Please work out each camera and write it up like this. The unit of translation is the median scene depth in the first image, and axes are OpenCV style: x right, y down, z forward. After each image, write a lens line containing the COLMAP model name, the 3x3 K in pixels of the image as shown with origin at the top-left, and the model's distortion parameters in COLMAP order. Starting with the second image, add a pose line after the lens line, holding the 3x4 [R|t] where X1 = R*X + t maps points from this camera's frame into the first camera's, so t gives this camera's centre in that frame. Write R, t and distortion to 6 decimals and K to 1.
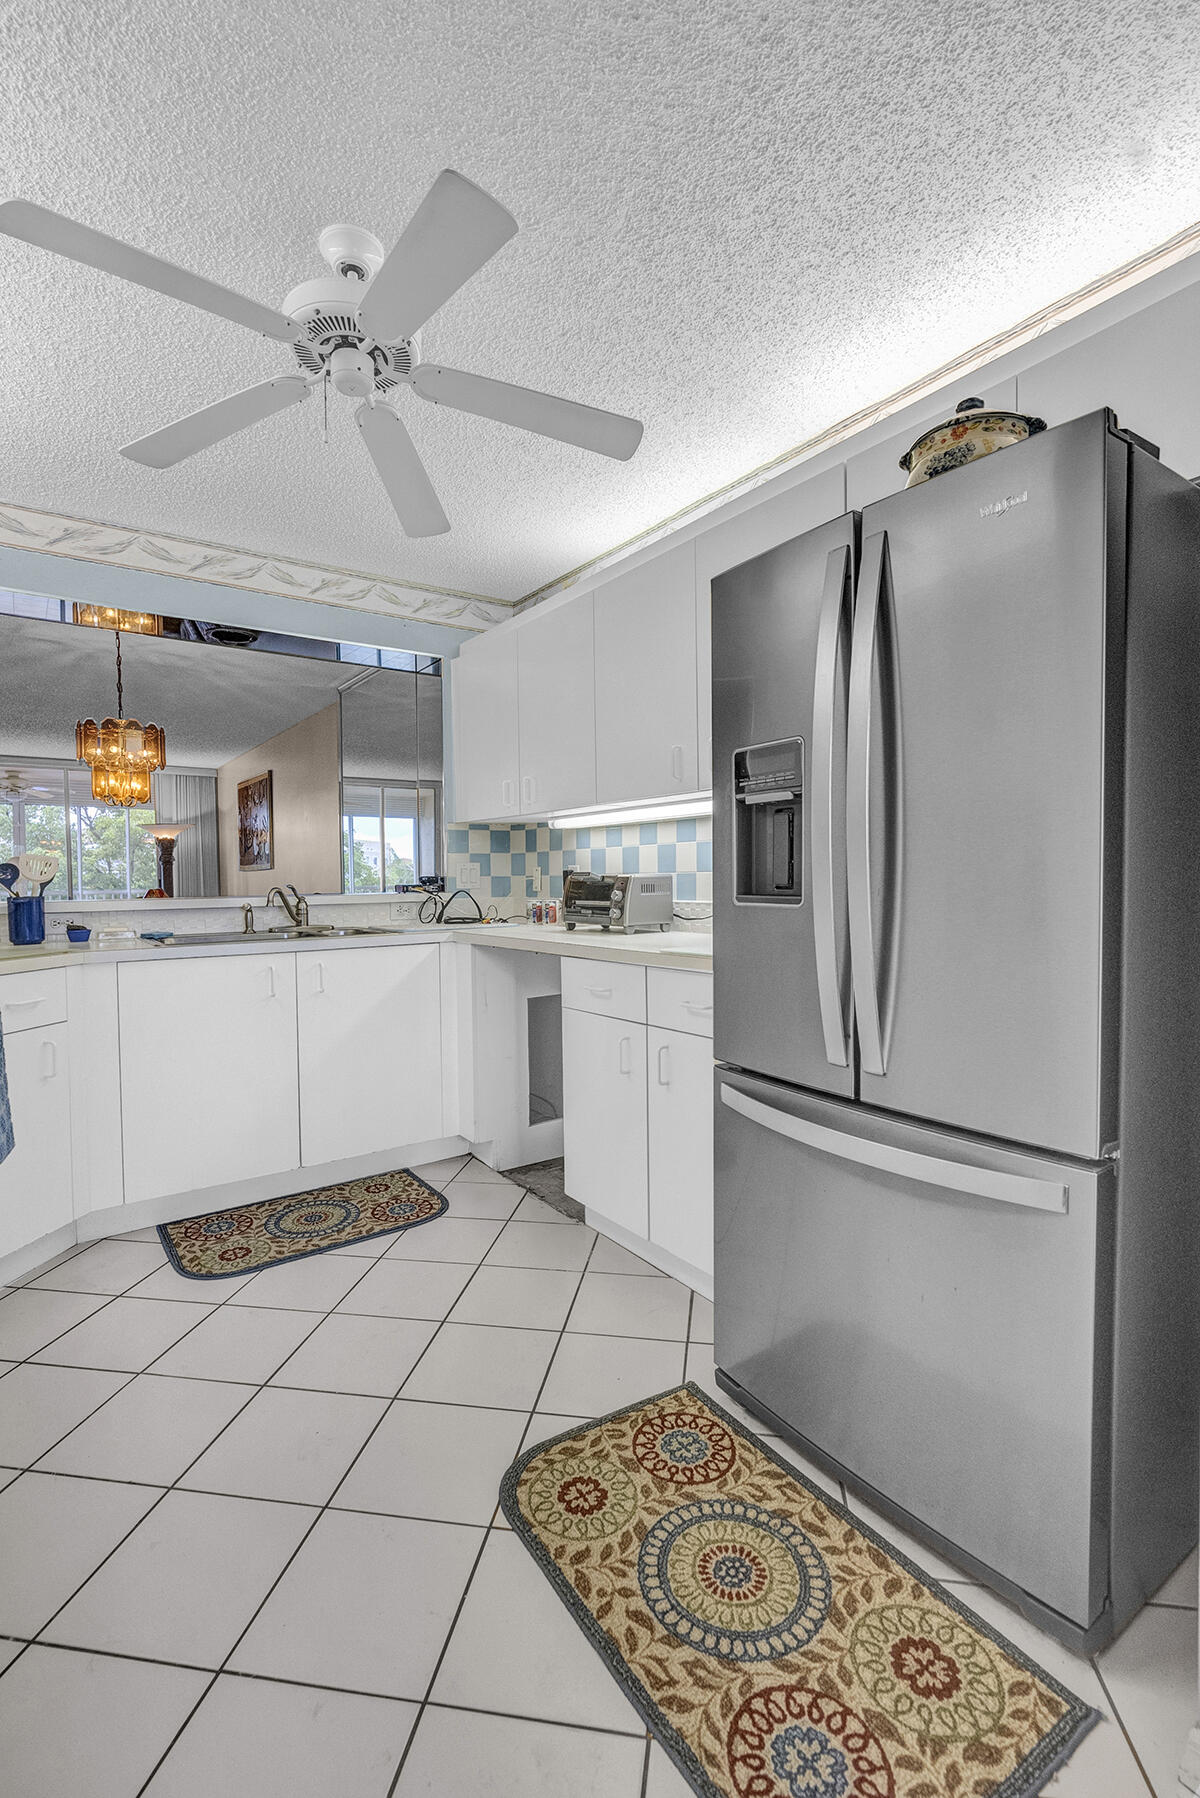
lens RADIAL K [[834.9, 0, 600.0], [0, 834.9, 899.0], [0, 0, 1]] dist [-0.012738, 0.000249]
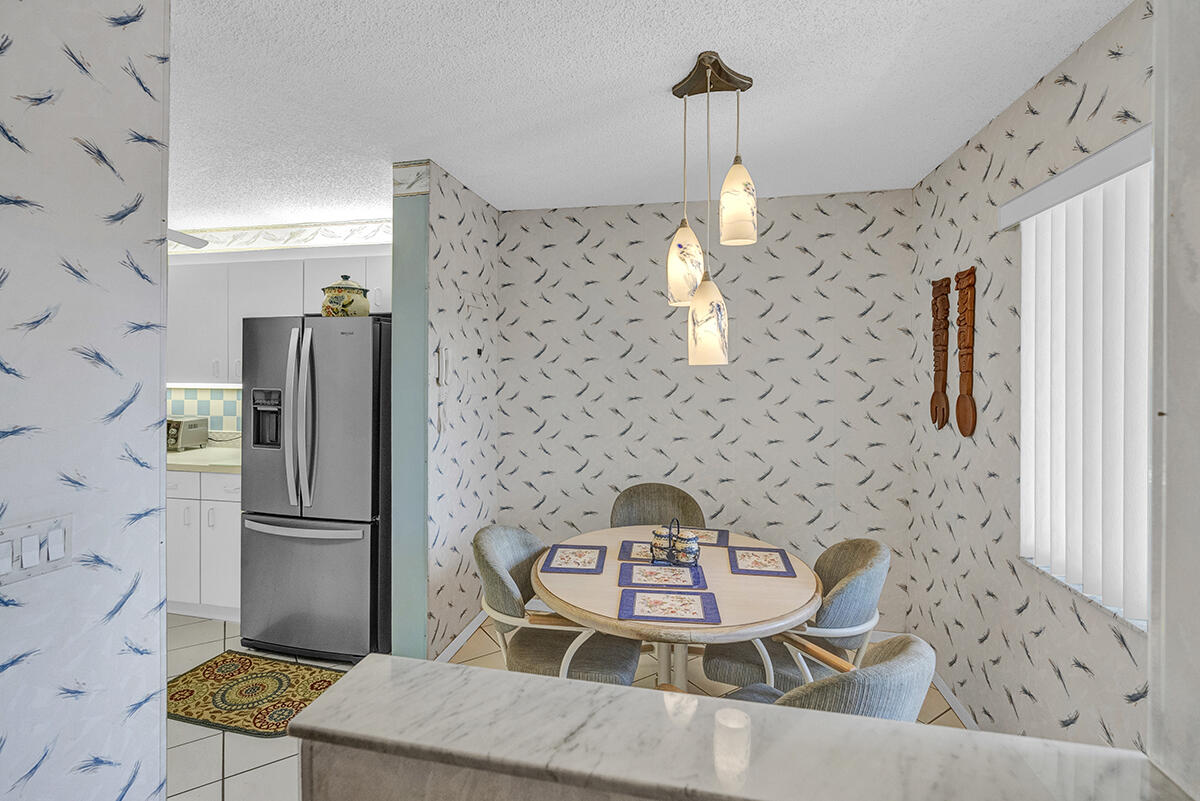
lens RADIAL K [[556.4, 0, 595.3], [0, 556.4, 368.7], [0, 0, 1]] dist [-0.009964, -0.000056]
pose [[0.738073, 0.014734, 0.674560, -0.229043], [0.007621, 0.999516, -0.030171, -0.193514], [-0.674677, 0.027409, 0.737604, -1.051342]]
